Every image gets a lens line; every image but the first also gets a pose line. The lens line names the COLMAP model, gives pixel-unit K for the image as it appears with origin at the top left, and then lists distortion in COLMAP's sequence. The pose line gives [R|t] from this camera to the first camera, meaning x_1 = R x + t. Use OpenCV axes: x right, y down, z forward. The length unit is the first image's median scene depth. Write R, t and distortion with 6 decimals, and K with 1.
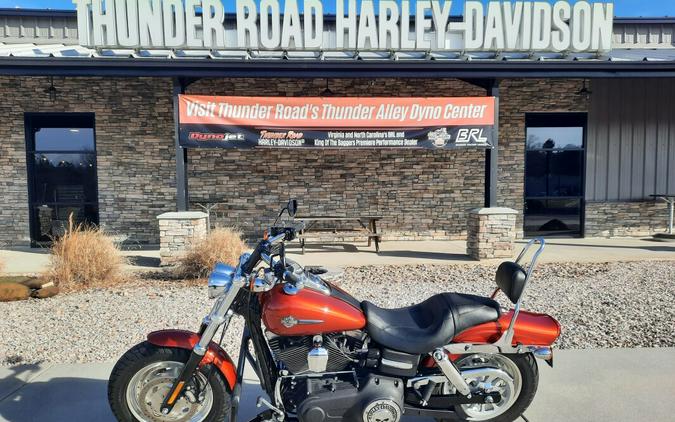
lens RADIAL K [[491.1, 0, 338.4], [0, 491.1, 215.8], [0, 0, 1]] dist [0.012304, -0.014521]
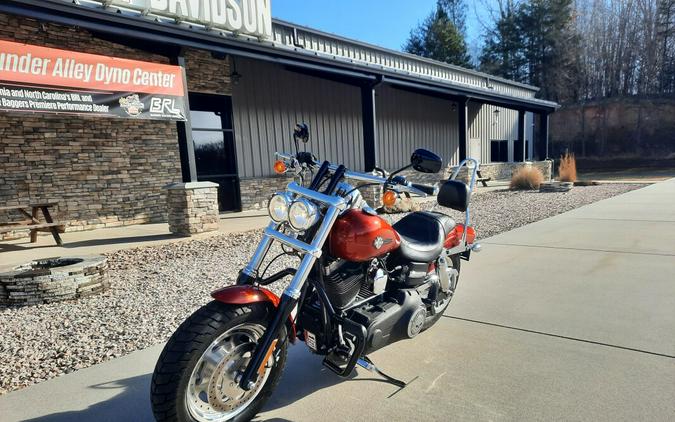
lens RADIAL K [[491.1, 0, 342.5], [0, 491.1, 249.5], [0, 0, 1]] dist [0.012304, -0.014521]
pose [[0.677543, -0.140029, 0.722030, -0.218967], [0.082995, 0.989995, 0.114116, 0.029760], [-0.730786, -0.017393, 0.682385, 0.104454]]
